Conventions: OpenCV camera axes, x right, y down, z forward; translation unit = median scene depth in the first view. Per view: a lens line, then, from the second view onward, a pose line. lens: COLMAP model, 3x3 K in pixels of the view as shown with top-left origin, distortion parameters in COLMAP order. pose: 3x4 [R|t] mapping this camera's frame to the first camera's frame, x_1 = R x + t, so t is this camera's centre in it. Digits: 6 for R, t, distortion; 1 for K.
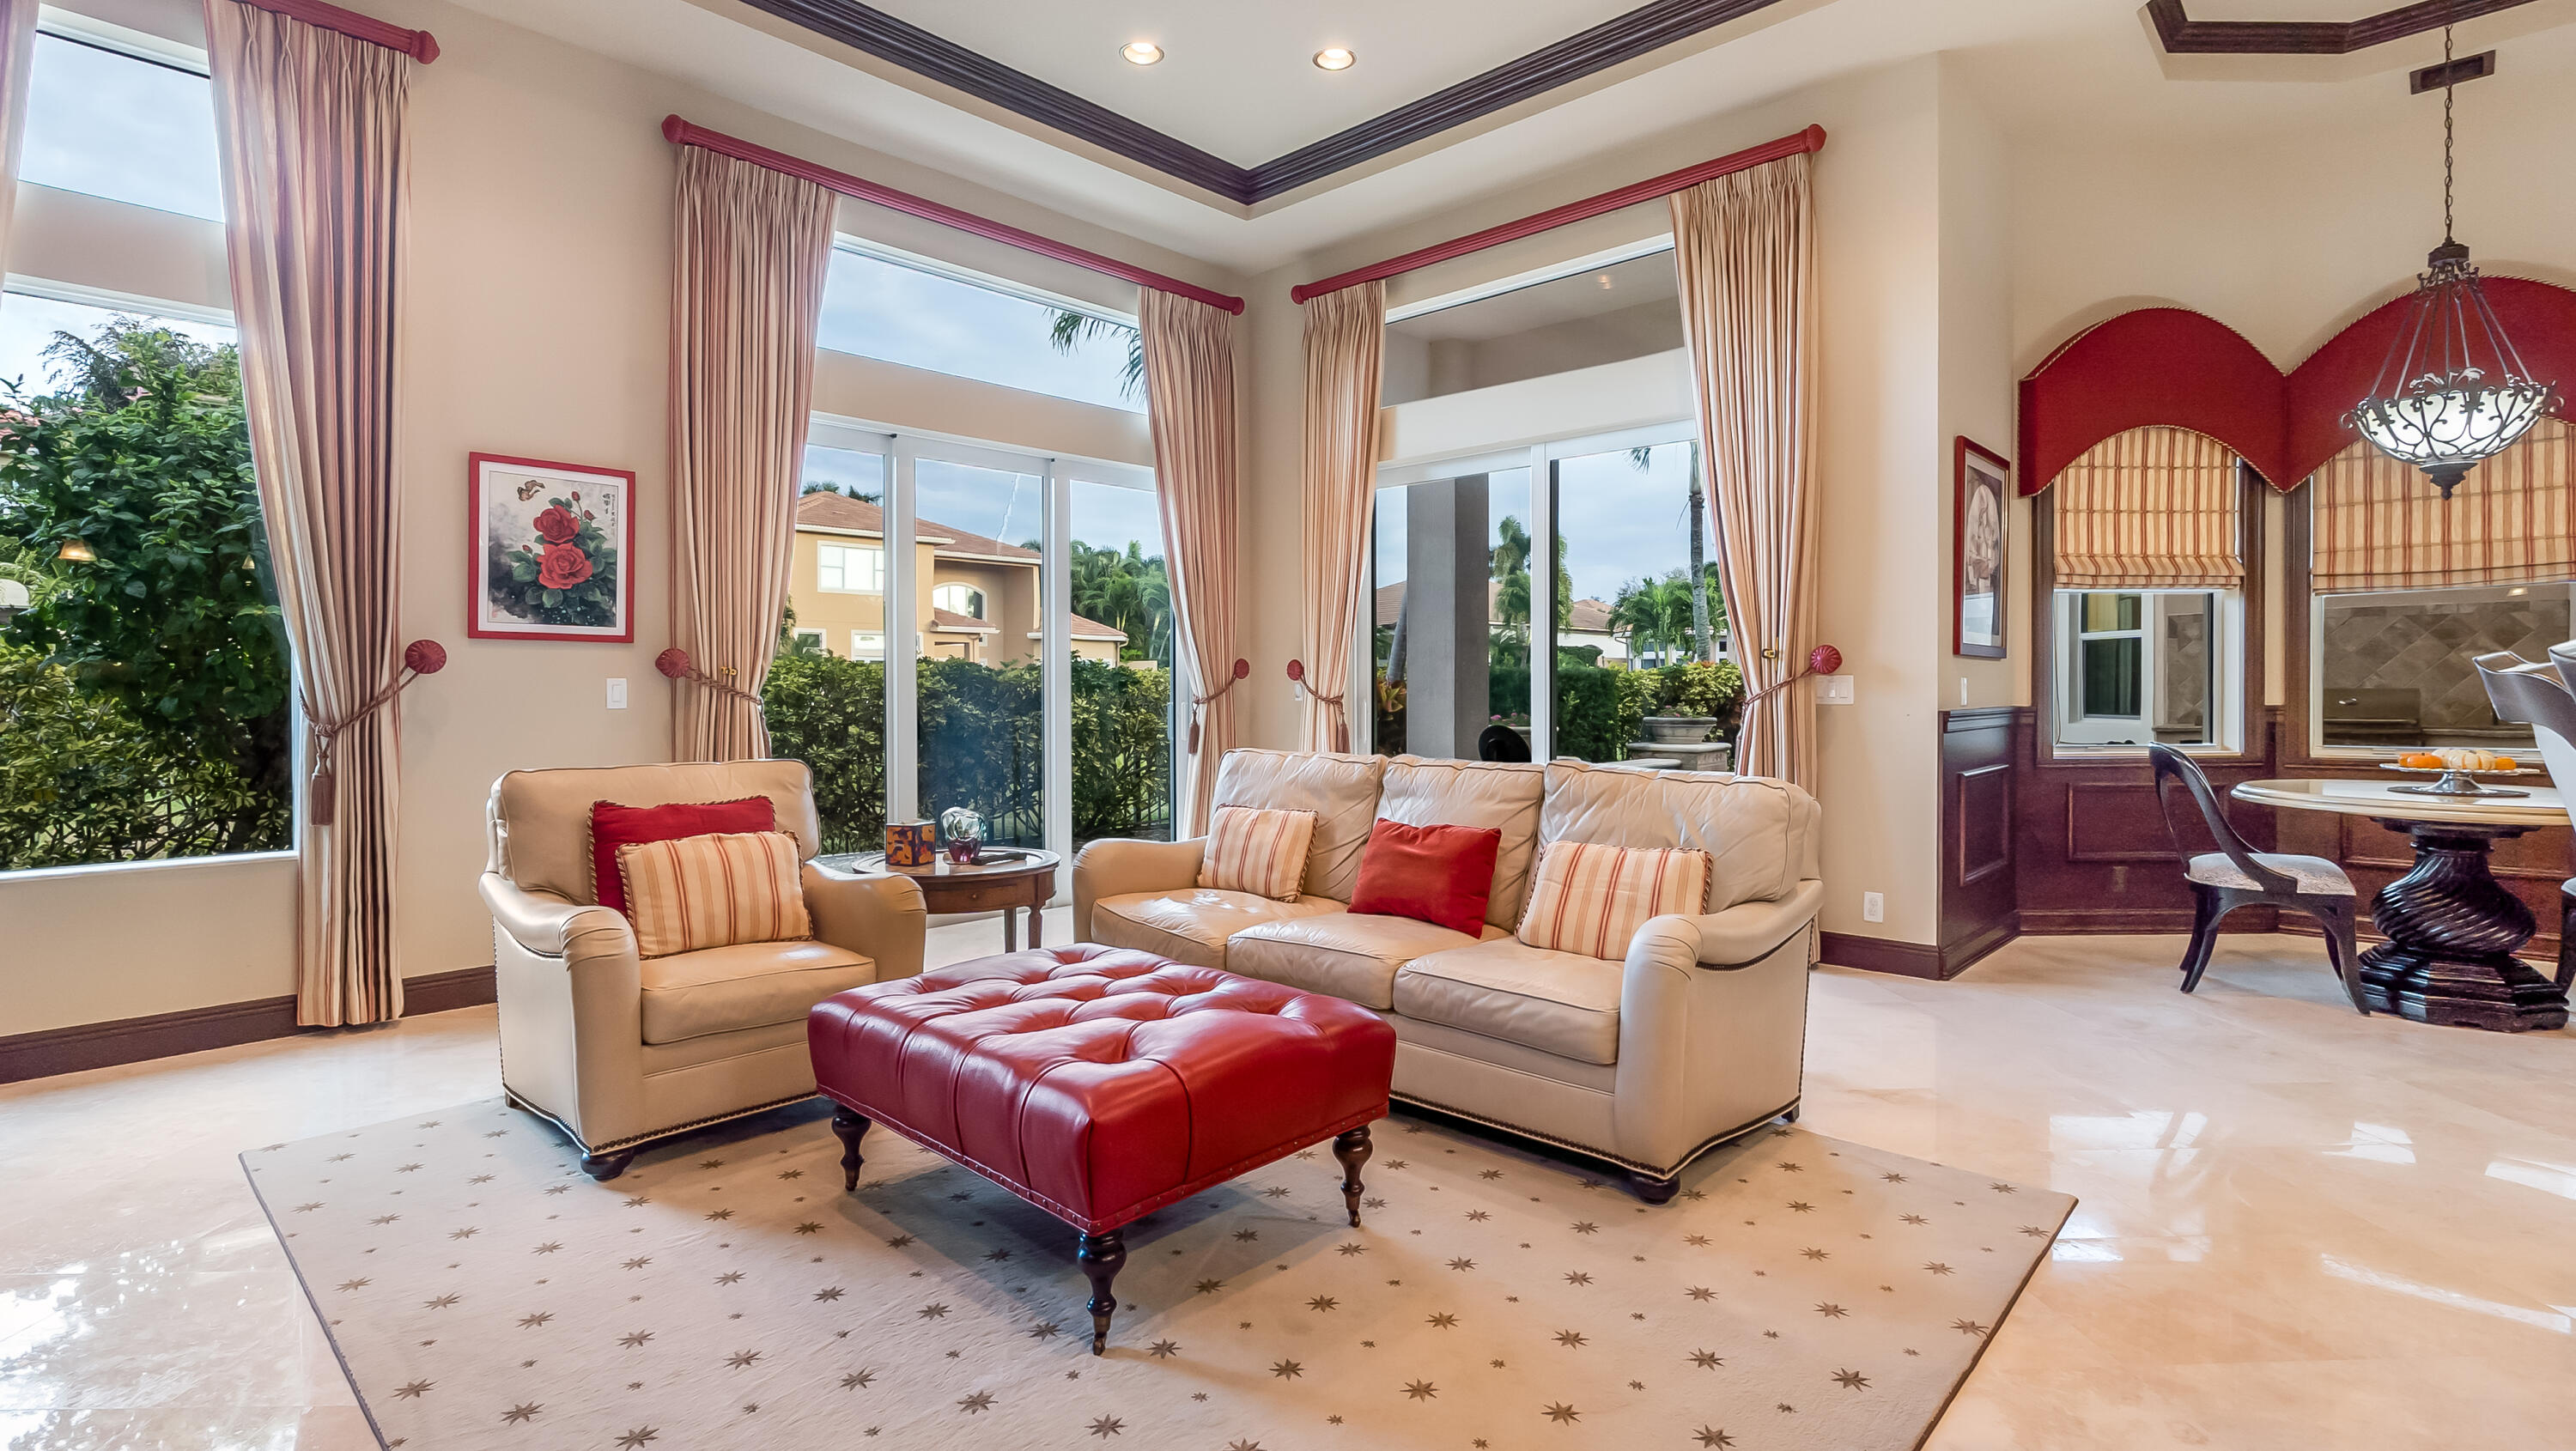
lens RADIAL K [[1210.9, 0, 1298.2], [0, 1210.9, 699.2], [0, 0, 1]] dist [-0.004652, 0.000465]
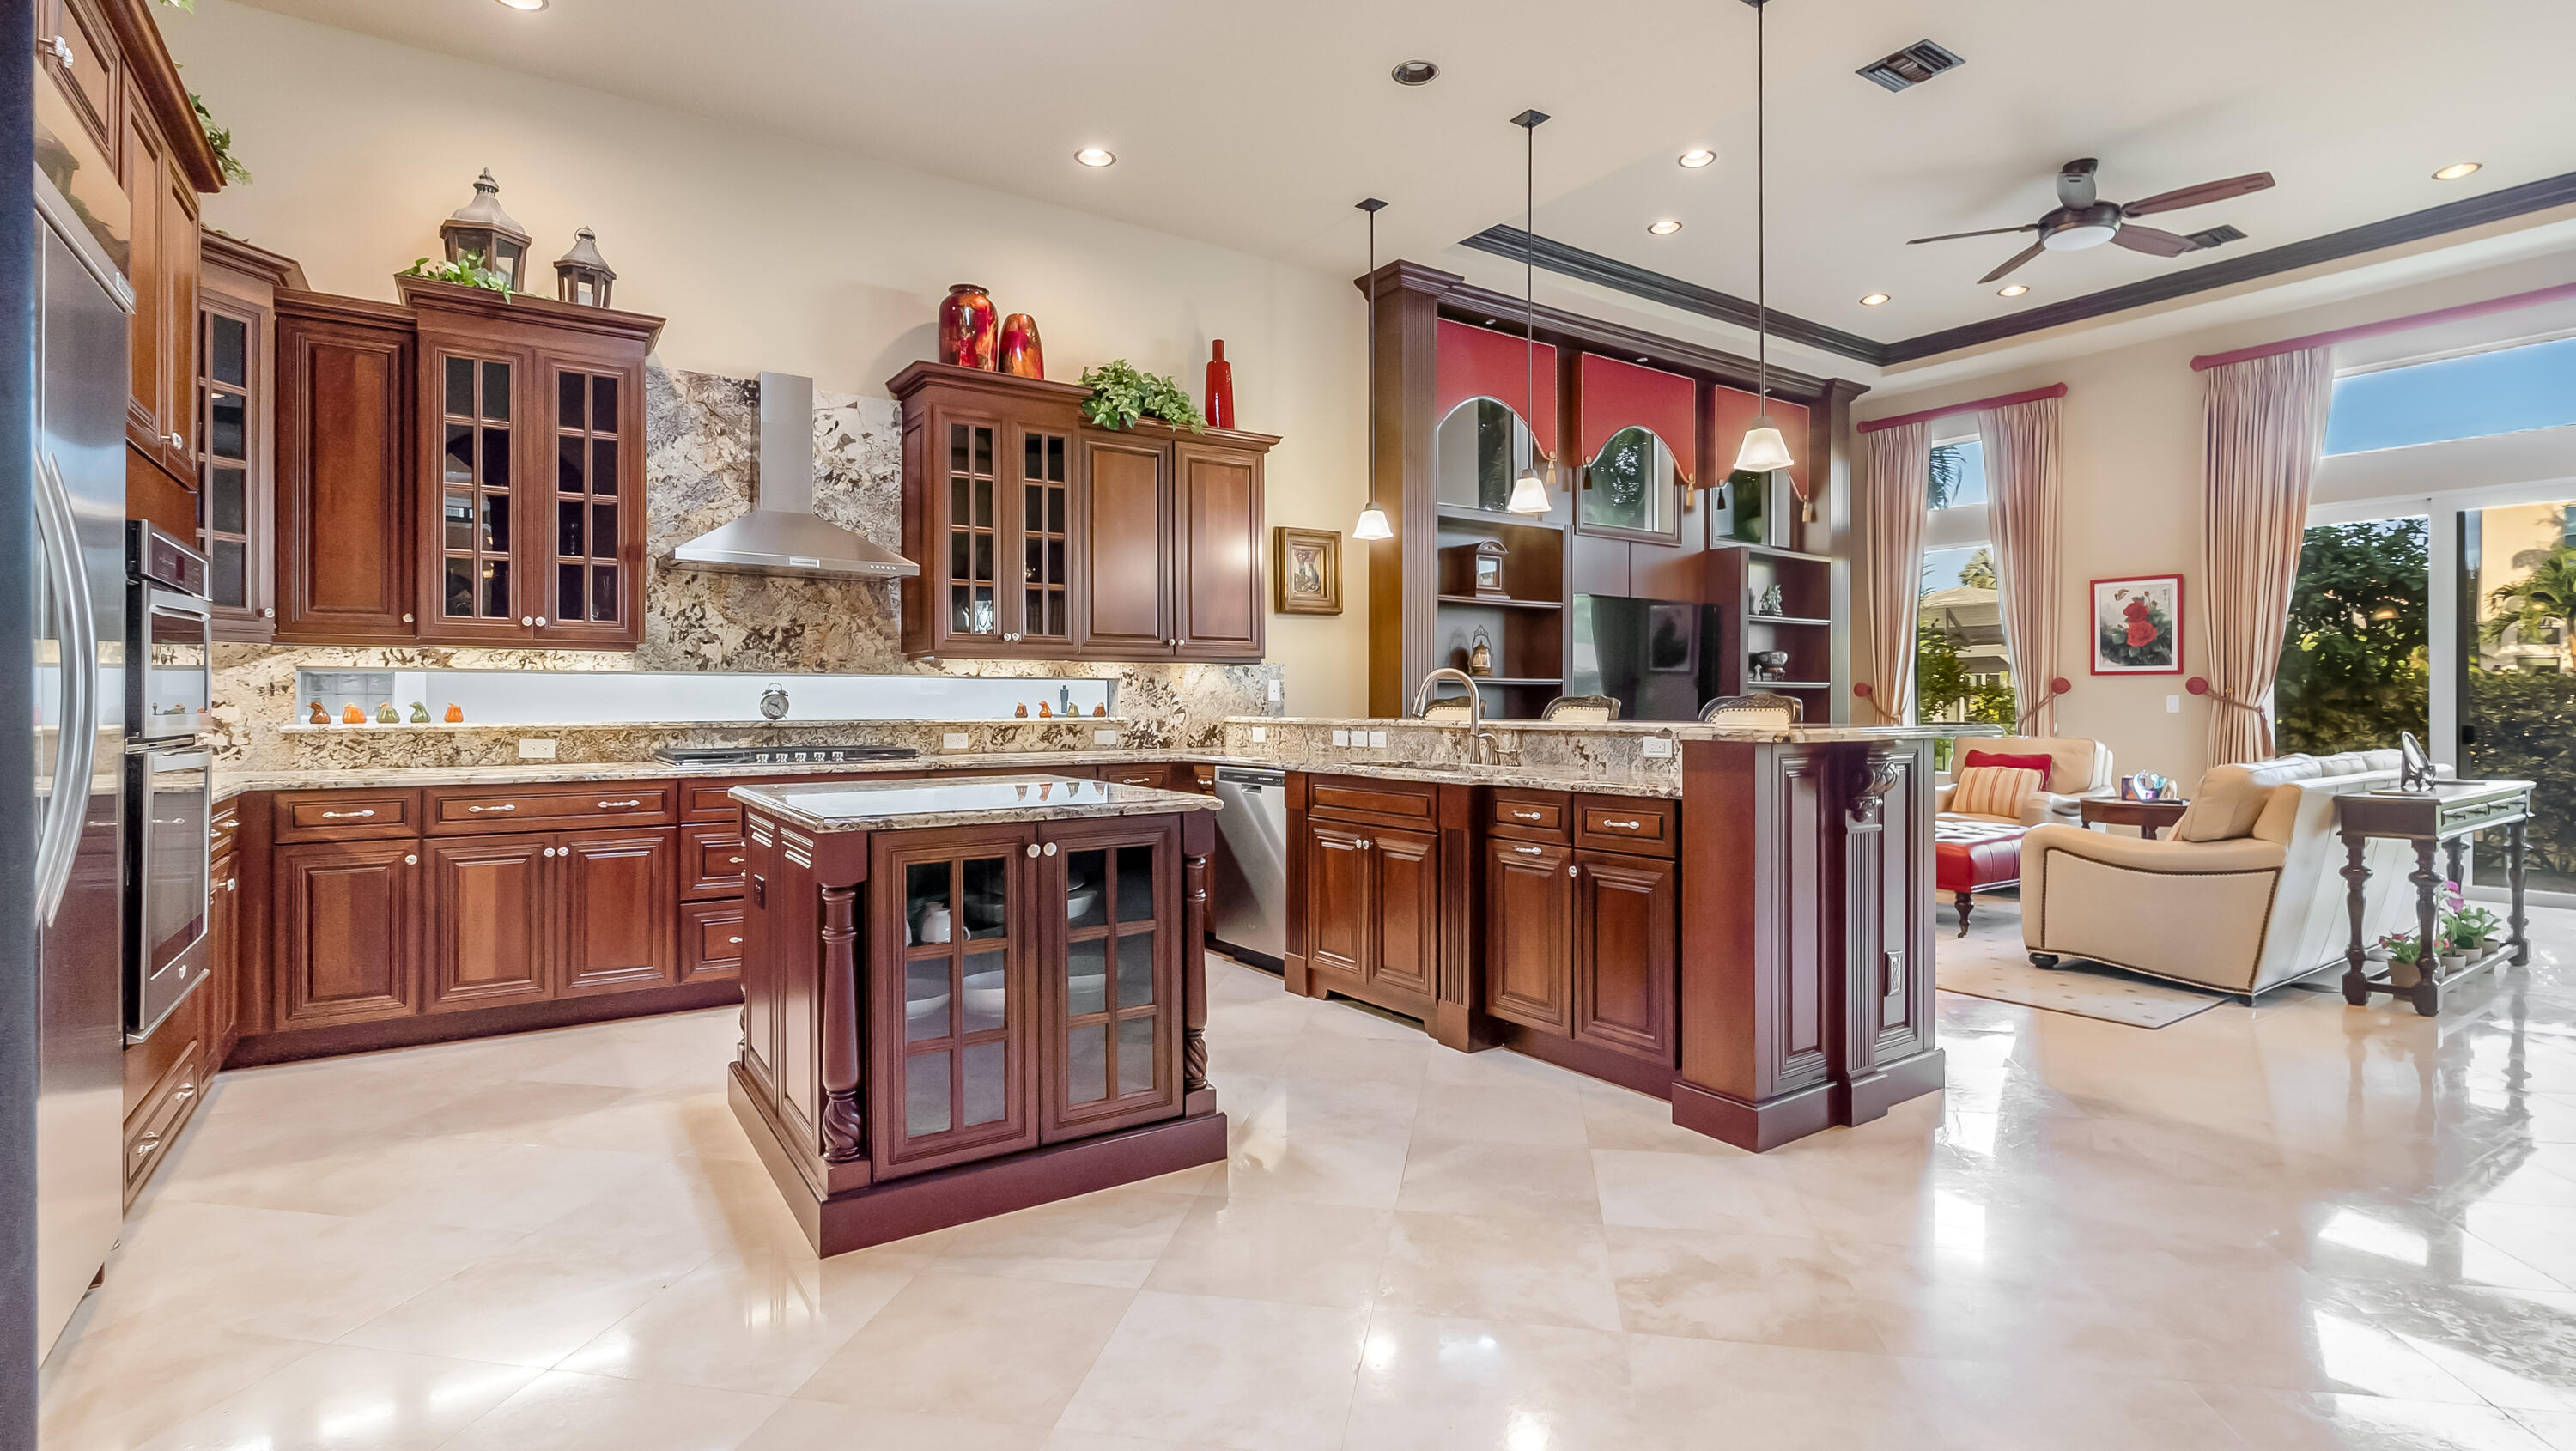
lens RADIAL K [[1210.9, 0, 1277.2], [0, 1210.9, 712.3], [0, 0, 1]] dist [-0.004652, 0.000465]
pose [[-0.226971, 0.009081, -0.973859, 1.185239], [-0.006744, 0.999918, 0.010896, -0.002832], [0.973878, 0.009041, -0.226891, 0.130593]]
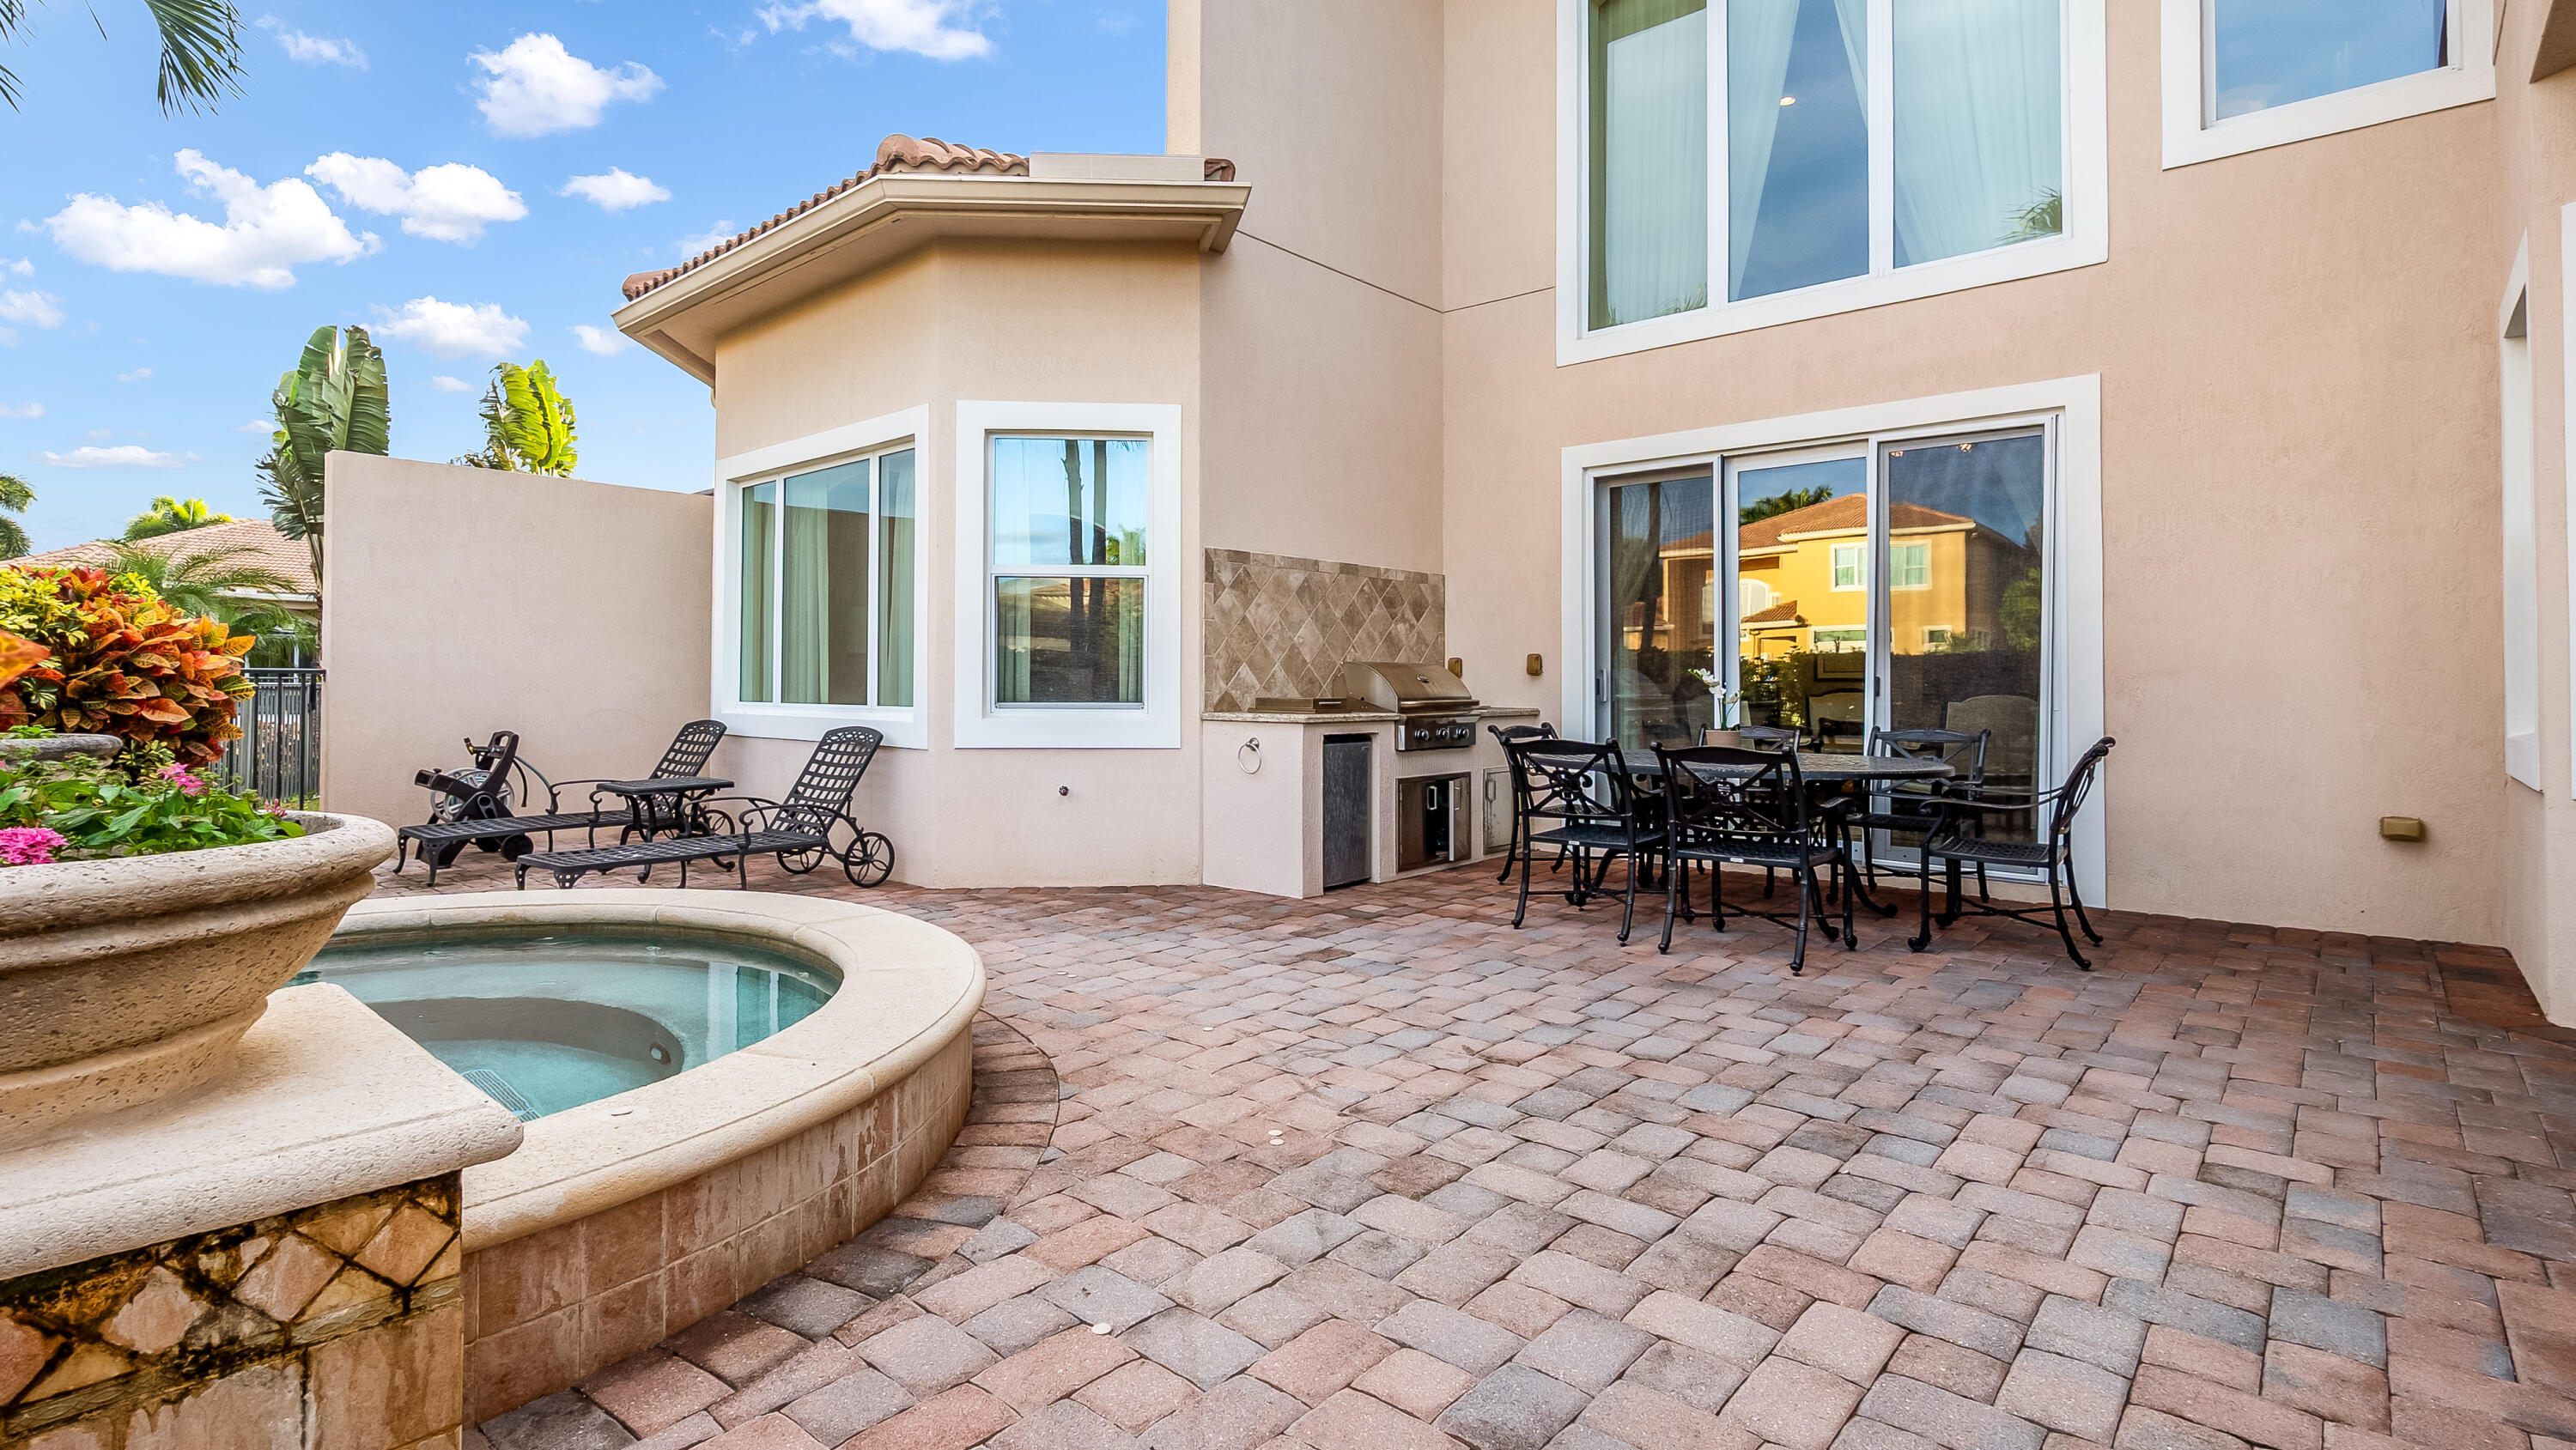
lens RADIAL K [[1210.9, 0, 1282.5], [0, 1210.9, 670.4], [0, 0, 1]] dist [-0.004652, 0.000465]
pose [[-0.026013, 0.016249, 0.999530, 0.125913], [0.005386, 0.999856, -0.016114, 0.015762], [-0.999647, 0.004964, -0.026096, 1.918809]]
